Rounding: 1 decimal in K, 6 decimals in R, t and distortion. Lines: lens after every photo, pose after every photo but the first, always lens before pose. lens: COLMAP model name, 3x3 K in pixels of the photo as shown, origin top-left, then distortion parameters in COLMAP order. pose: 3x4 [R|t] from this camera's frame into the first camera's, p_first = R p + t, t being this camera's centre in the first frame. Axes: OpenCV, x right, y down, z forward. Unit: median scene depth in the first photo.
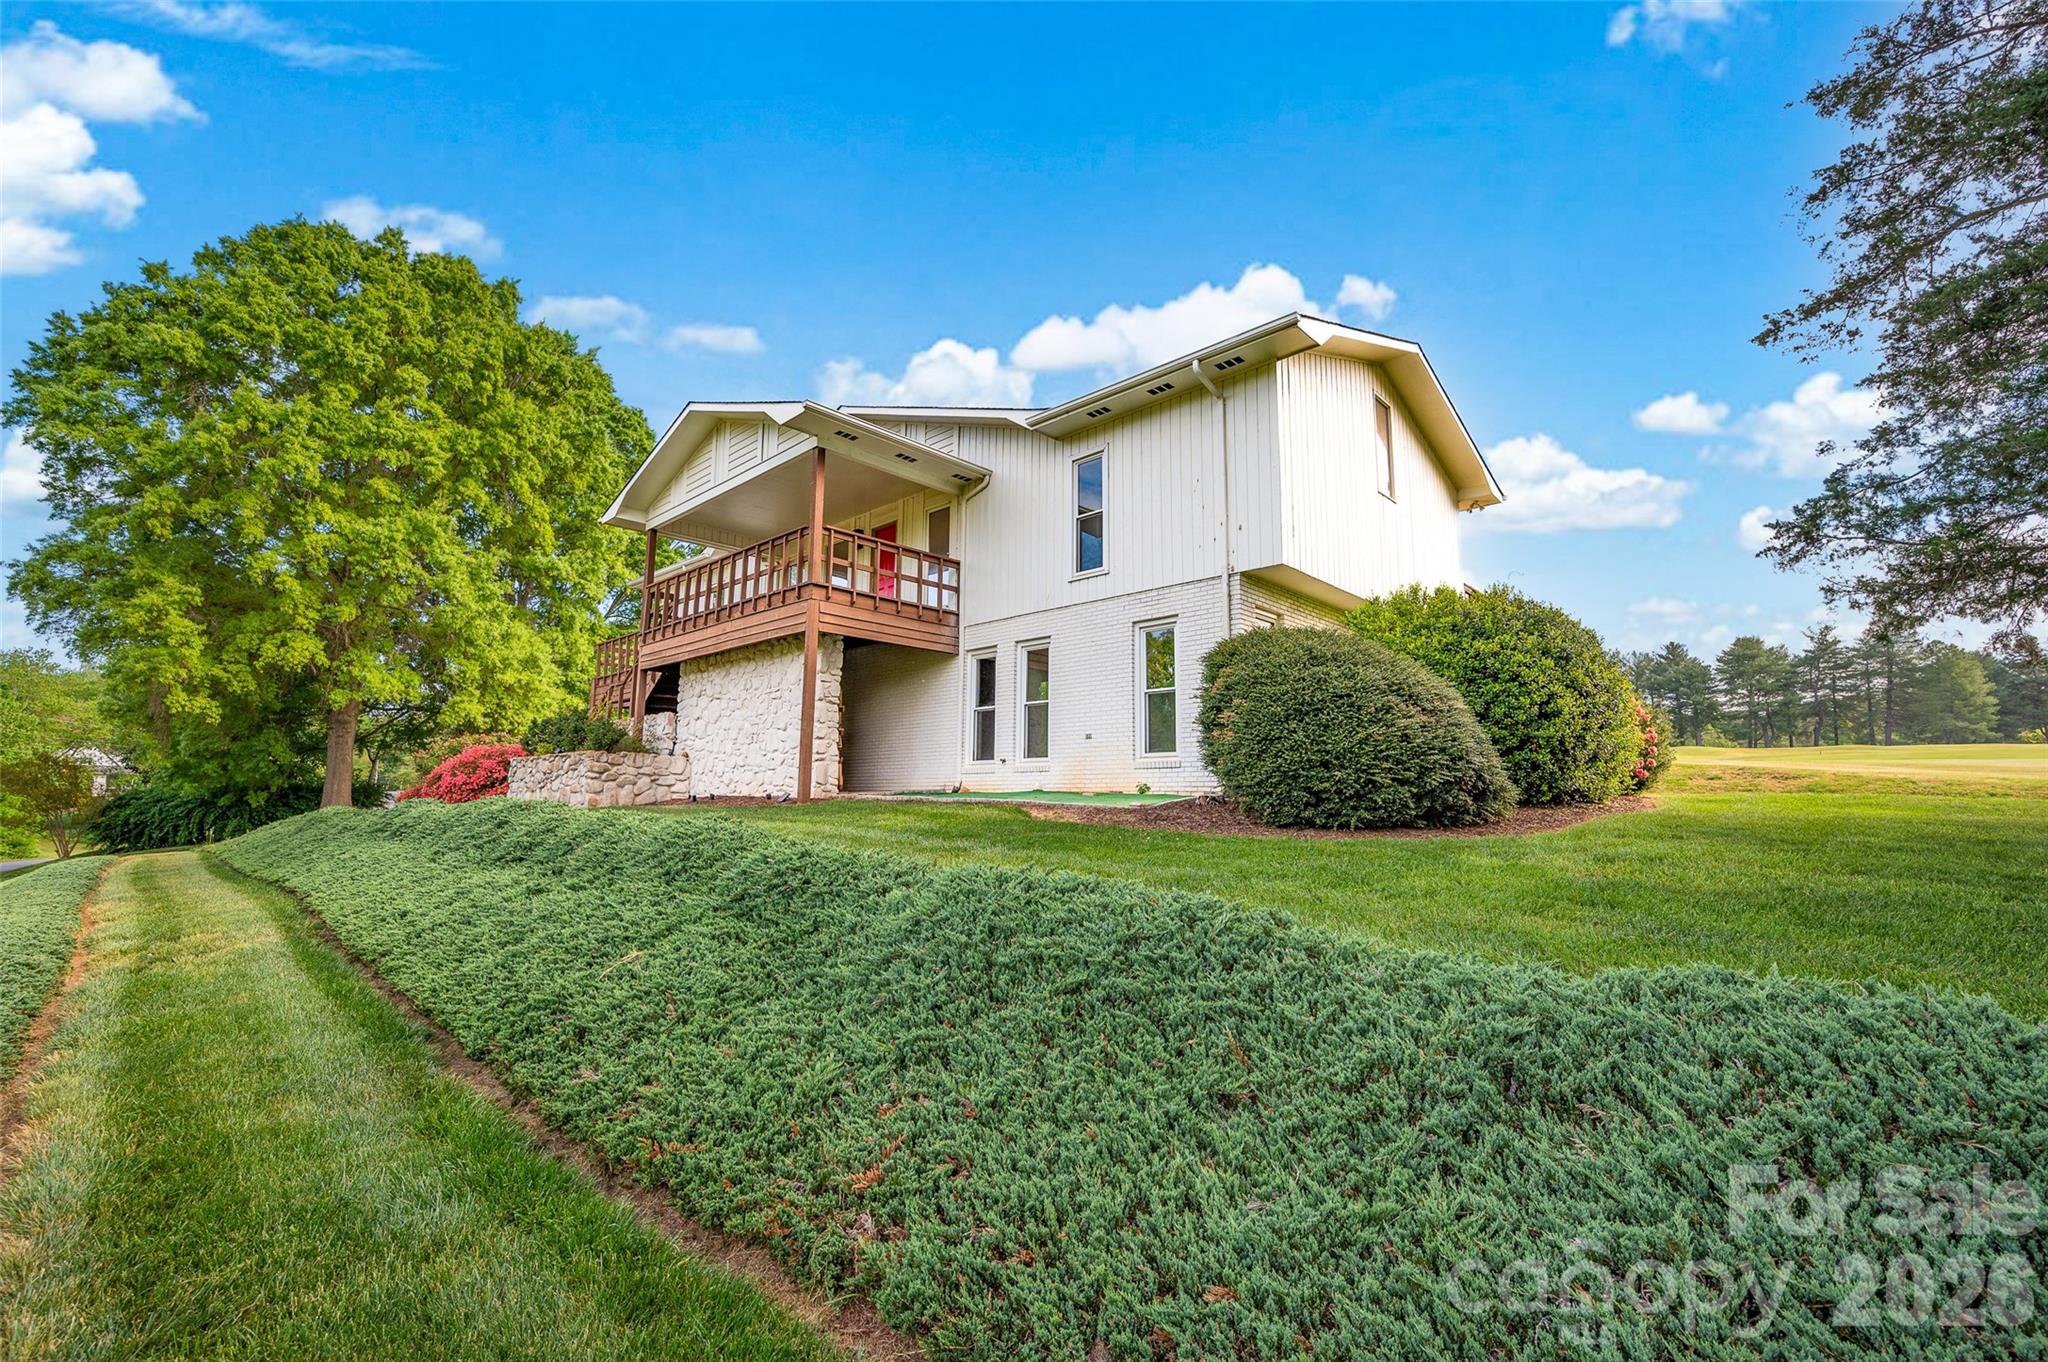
lens RADIAL K [[850.4, 0, 1036.4], [0, 850.4, 686.0], [0, 0, 1]] dist [-0.007314, -0.000358]
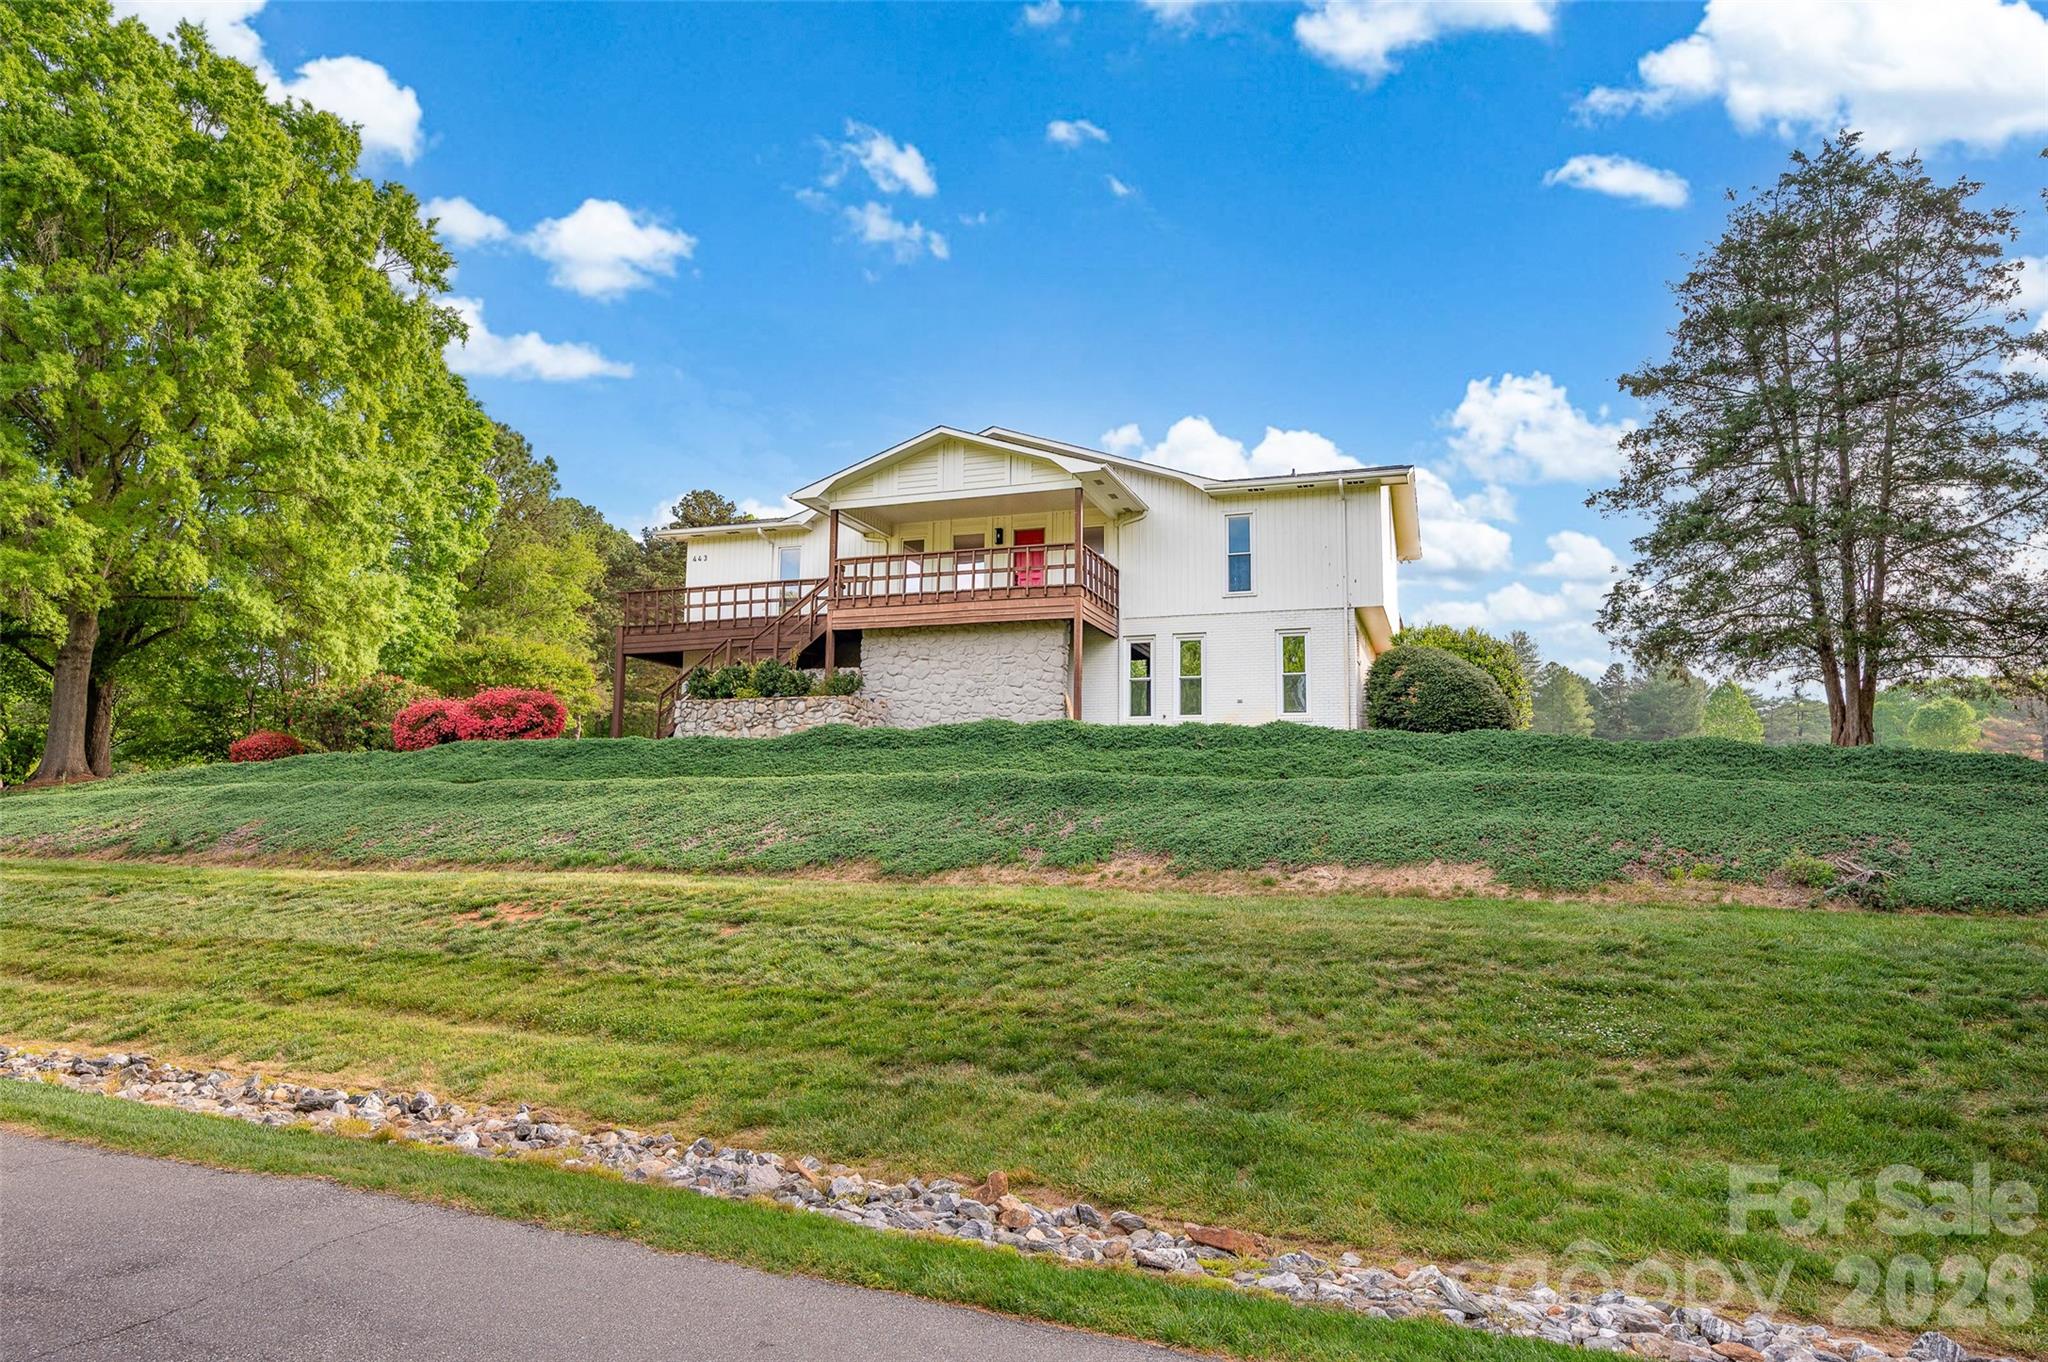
lens RADIAL K [[1164.7, 0, 1034.6], [0, 1164.7, 684.2], [0, 0, 1]] dist [-0.021155, -0.000088]
pose [[0.916680, 0.052512, 0.396157, -0.999607], [-0.059776, 0.998194, 0.006002, 0.034578], [-0.395126, -0.029183, 0.918163, -0.698045]]
